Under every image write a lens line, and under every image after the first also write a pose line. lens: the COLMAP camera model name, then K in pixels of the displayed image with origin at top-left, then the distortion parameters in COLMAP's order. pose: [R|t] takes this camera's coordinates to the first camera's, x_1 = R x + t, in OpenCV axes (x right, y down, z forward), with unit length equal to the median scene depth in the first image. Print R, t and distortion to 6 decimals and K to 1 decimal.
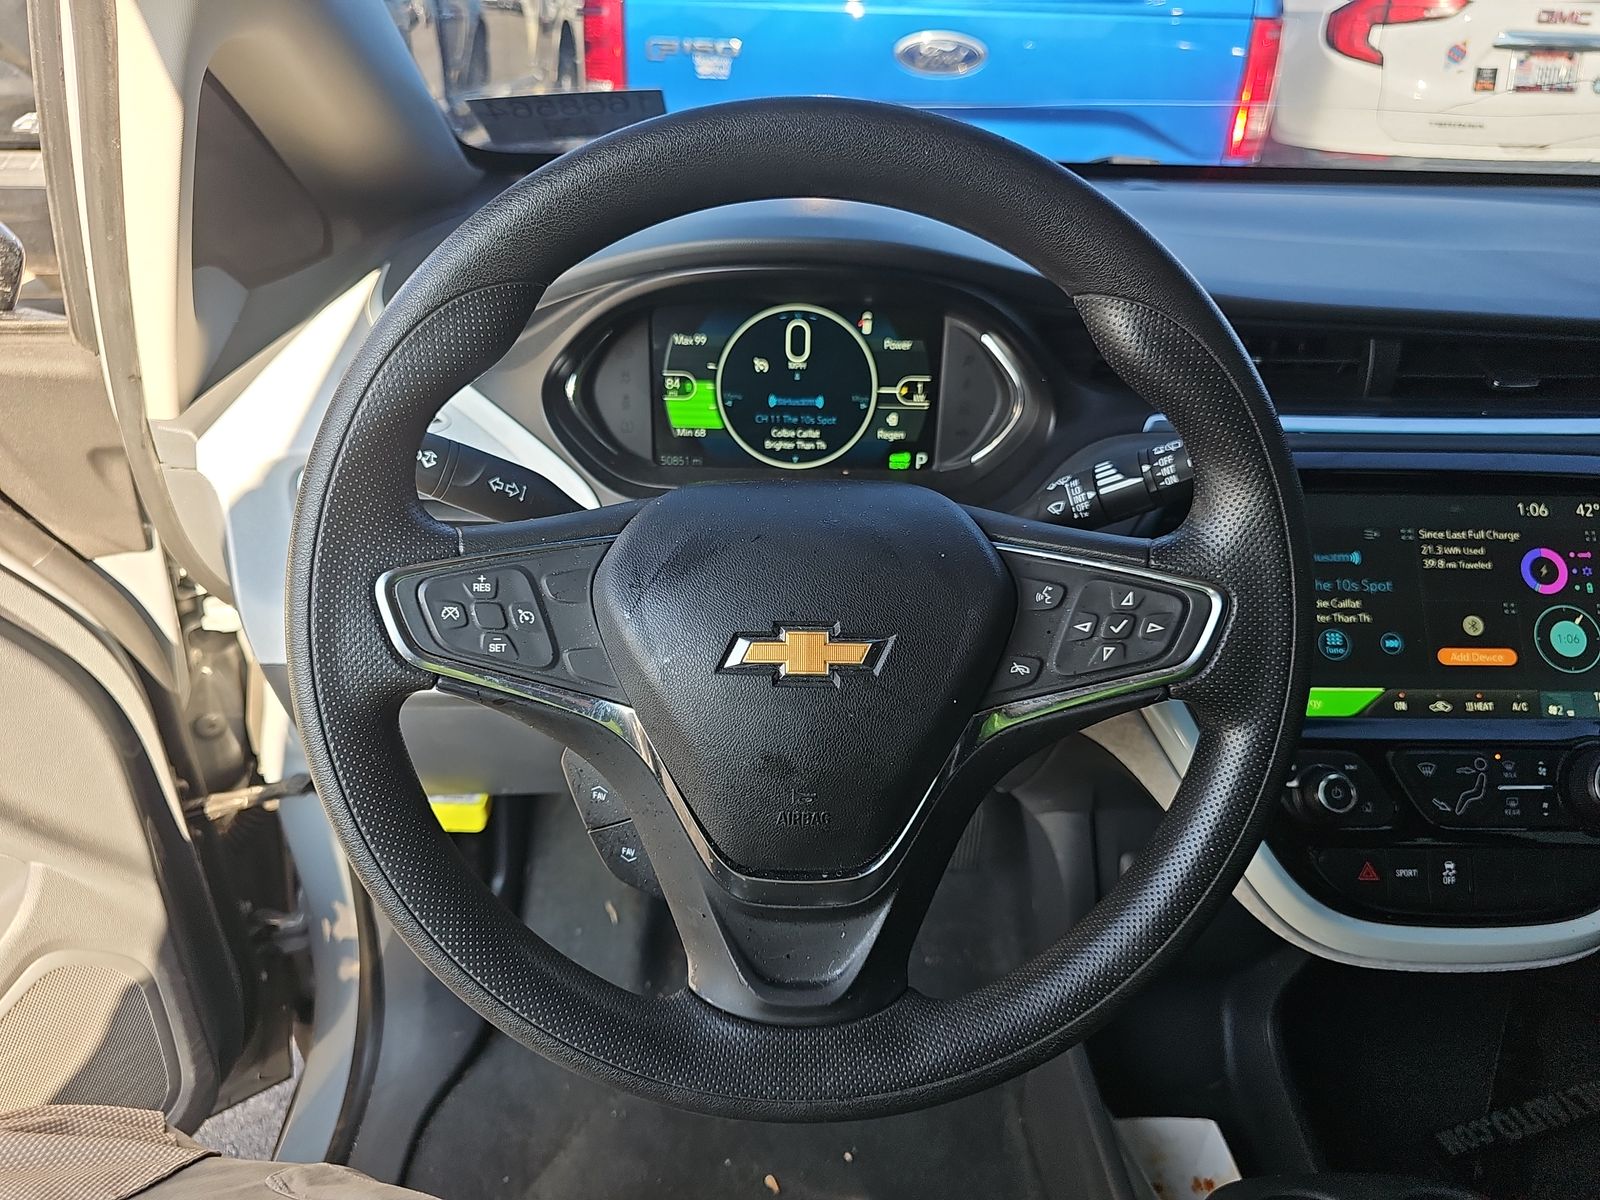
lens RADIAL K [[1063.6, 0, 798.3], [0, 1063.6, 604.7], [0, 0, 1]] dist [0.022909, -0.021275]
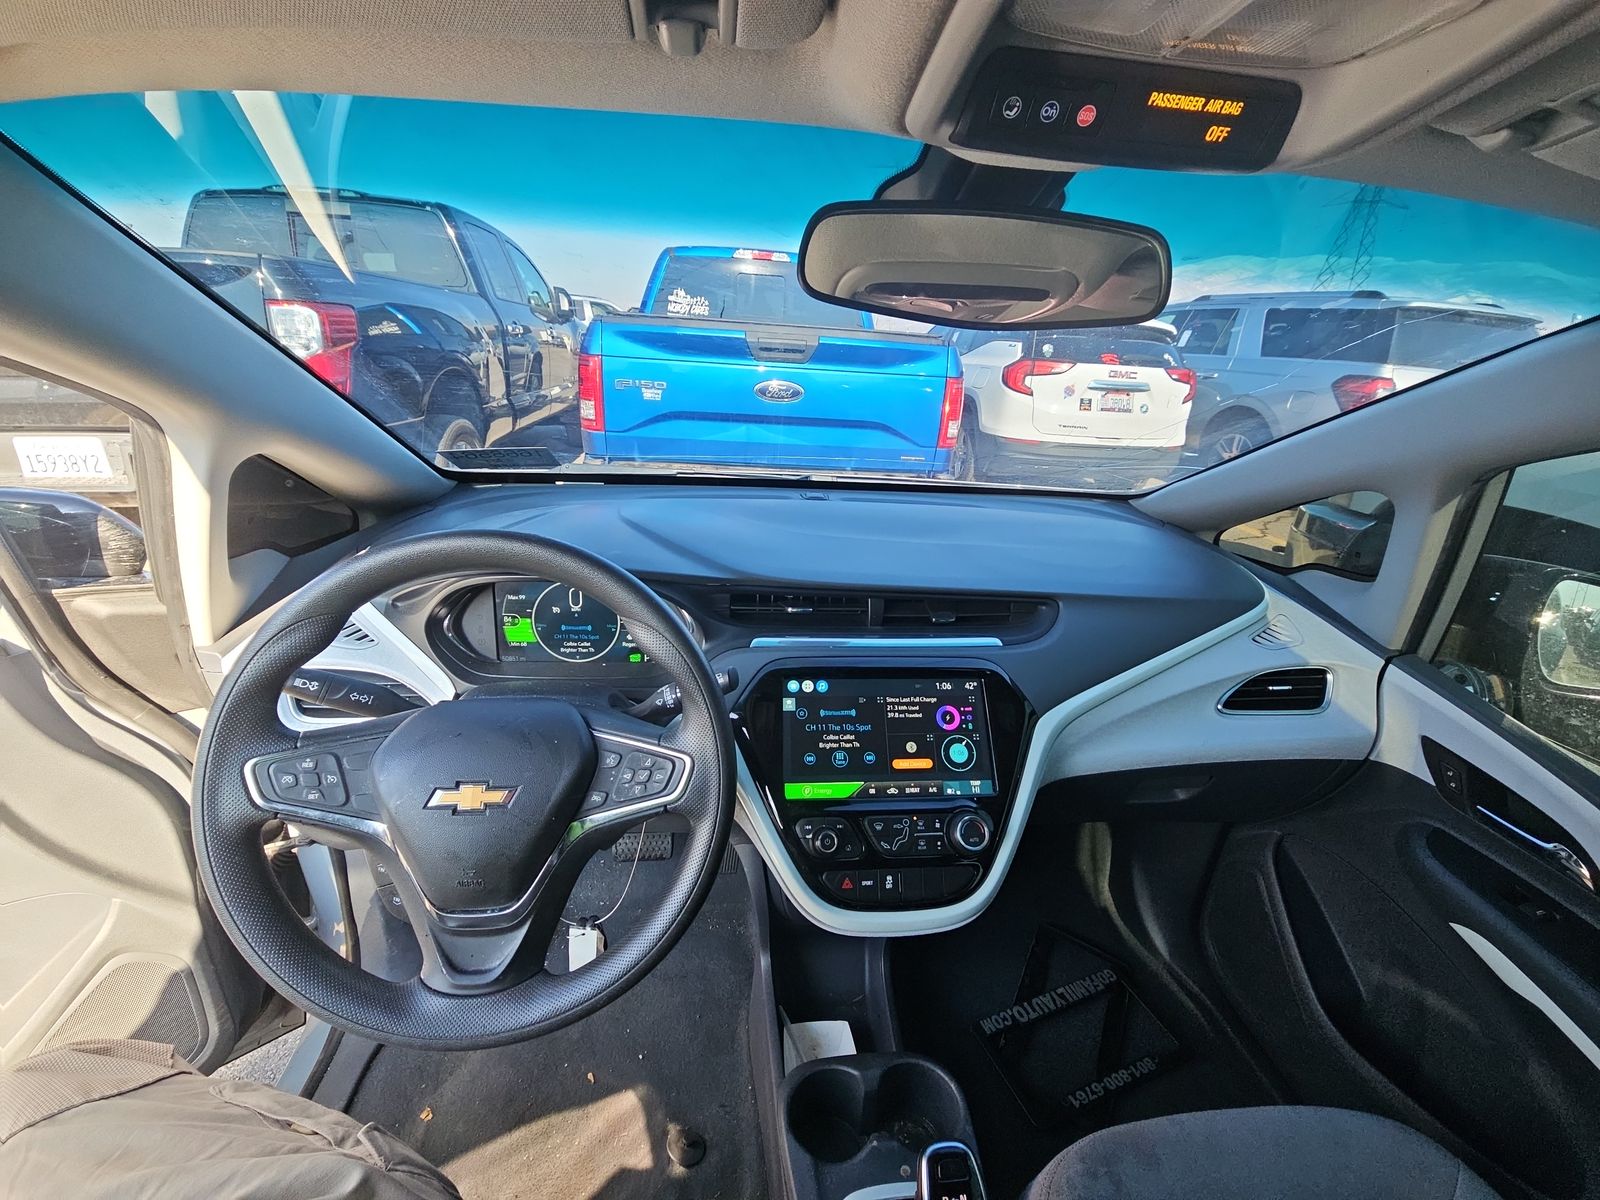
lens RADIAL K [[644.1, 0, 802.3], [0, 644.1, 596.0], [0, 0, 1]] dist [0.002468, -0.000861]
pose [[0.995902, 0.000720, 0.090434, 0.297555], [0.011275, 0.991178, -0.132054, -0.093495], [-0.089731, 0.132533, 0.987109, -0.172300]]
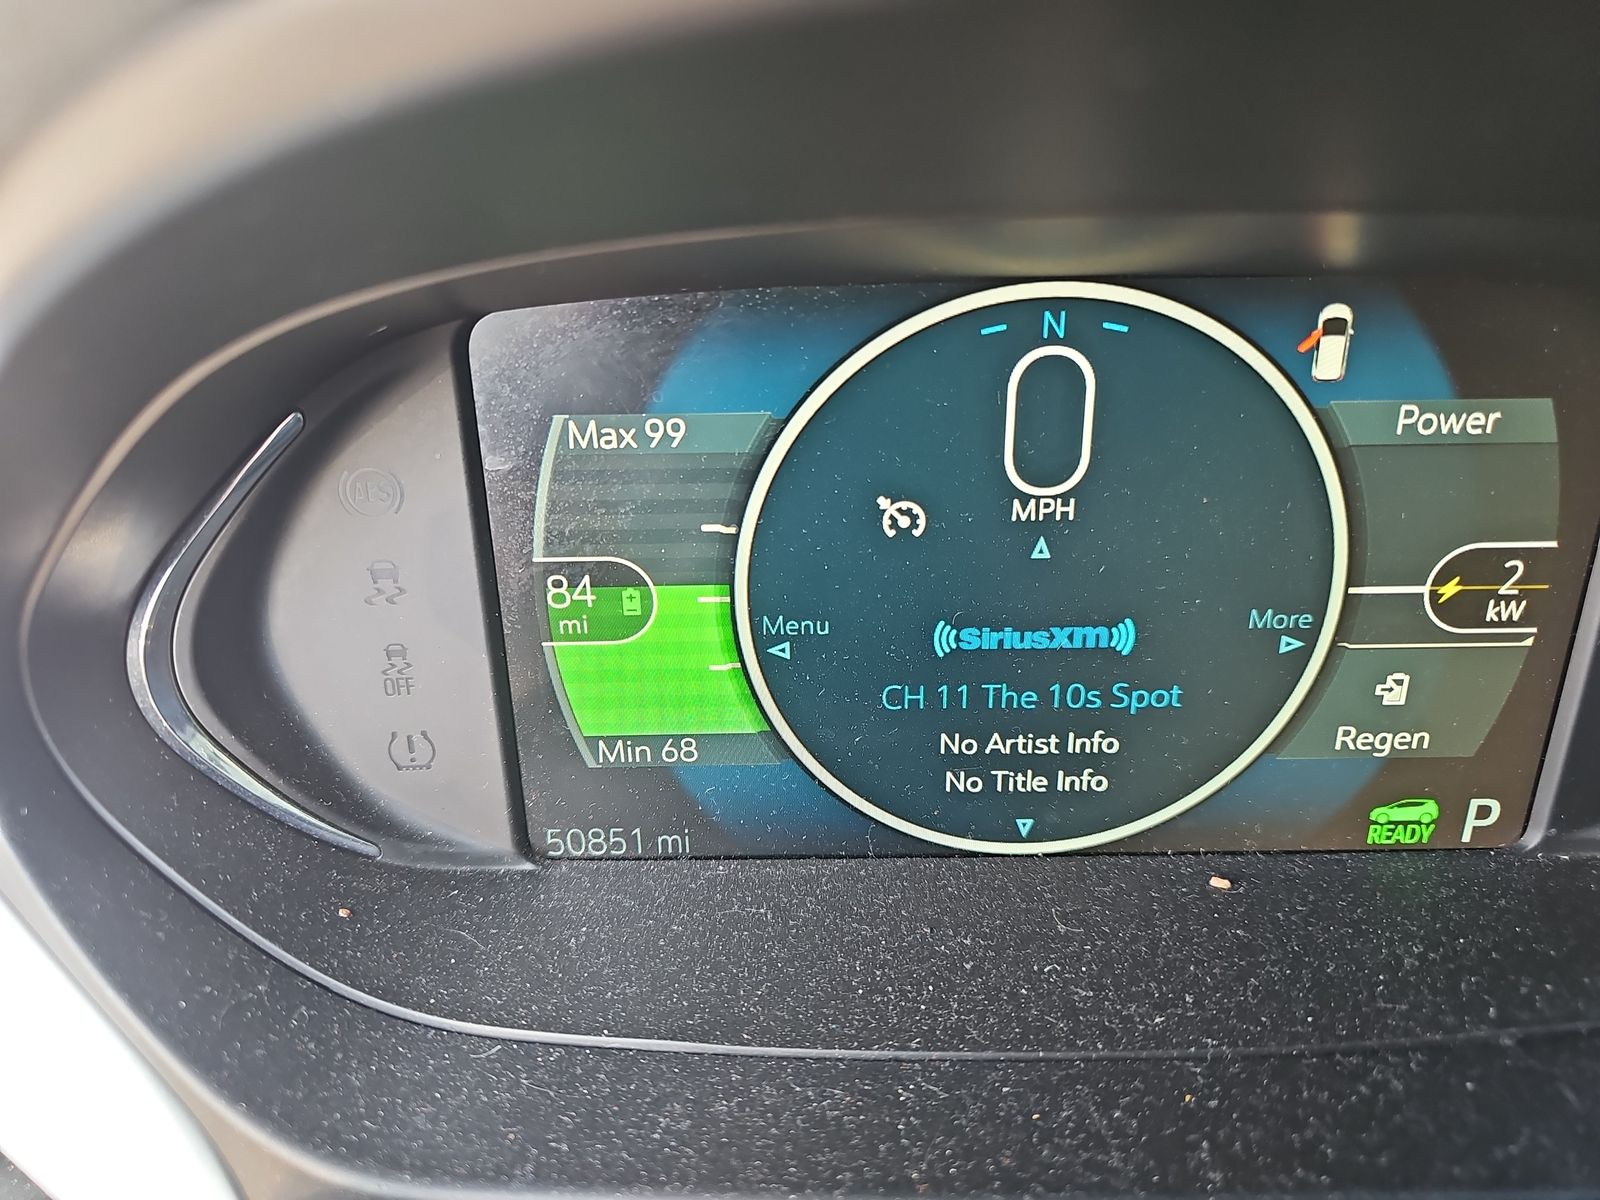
lens RADIAL K [[1063.6, 0, 778.3], [0, 1063.6, 550.8], [0, 0, 1]] dist [0.022909, -0.021275]
pose [[0.998531, -0.029777, -0.045279, -0.054209], [0.029635, 0.999554, -0.003810, -0.217143], [0.045372, 0.002462, 0.998967, 0.742440]]
